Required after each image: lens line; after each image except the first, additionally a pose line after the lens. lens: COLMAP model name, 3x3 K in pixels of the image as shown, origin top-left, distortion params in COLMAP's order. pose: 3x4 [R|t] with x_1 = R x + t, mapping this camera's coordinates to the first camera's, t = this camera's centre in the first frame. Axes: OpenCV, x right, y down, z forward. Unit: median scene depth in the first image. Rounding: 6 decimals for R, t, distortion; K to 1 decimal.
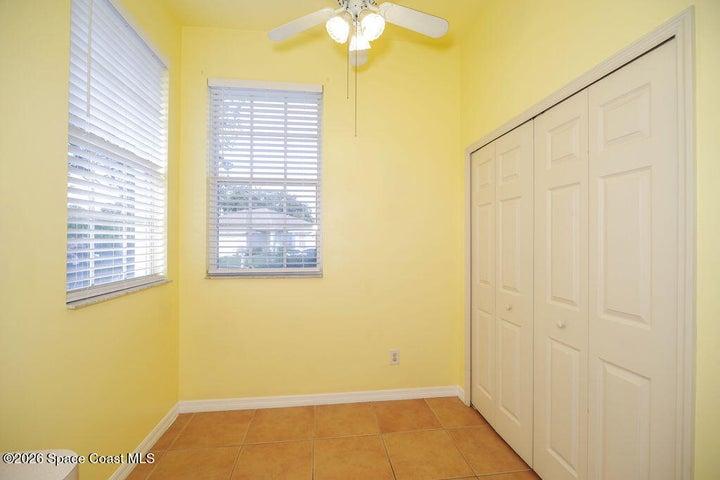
lens RADIAL K [[316.0, 0, 360.2], [0, 316.0, 238.4], [0, 0, 1]] dist [-0.007581, -0.000208]
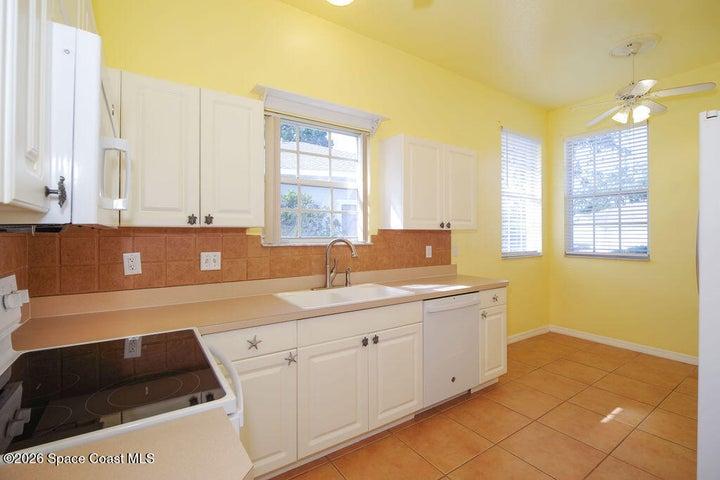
lens RADIAL K [[316.0, 0, 360.2], [0, 316.0, 238.4], [0, 0, 1]] dist [-0.007581, -0.000208]
pose [[0.430161, 0.006739, -0.902727, 0.573149], [0.011482, 0.999850, 0.012935, -0.004130], [0.902679, -0.015930, 0.430019, -0.728128]]
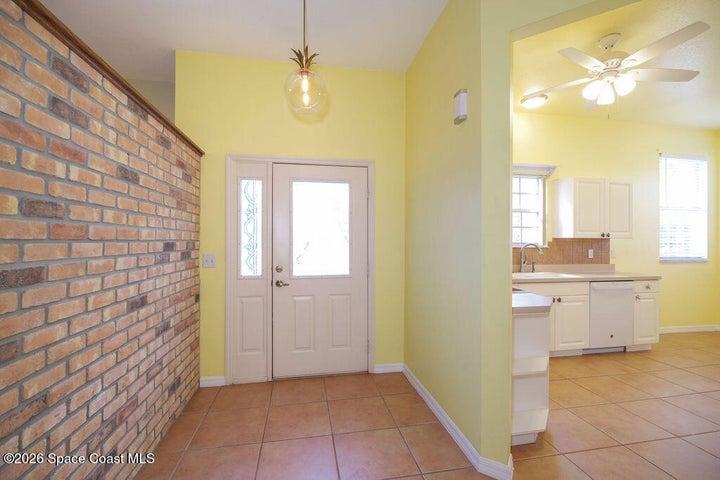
lens RADIAL K [[316.0, 0, 360.2], [0, 316.0, 238.4], [0, 0, 1]] dist [-0.007581, -0.000208]
pose [[0.062946, -0.005231, -0.998003, 1.237052], [0.002476, 0.999984, -0.005086, -0.011700], [0.998014, -0.002151, 0.062958, -1.343368]]
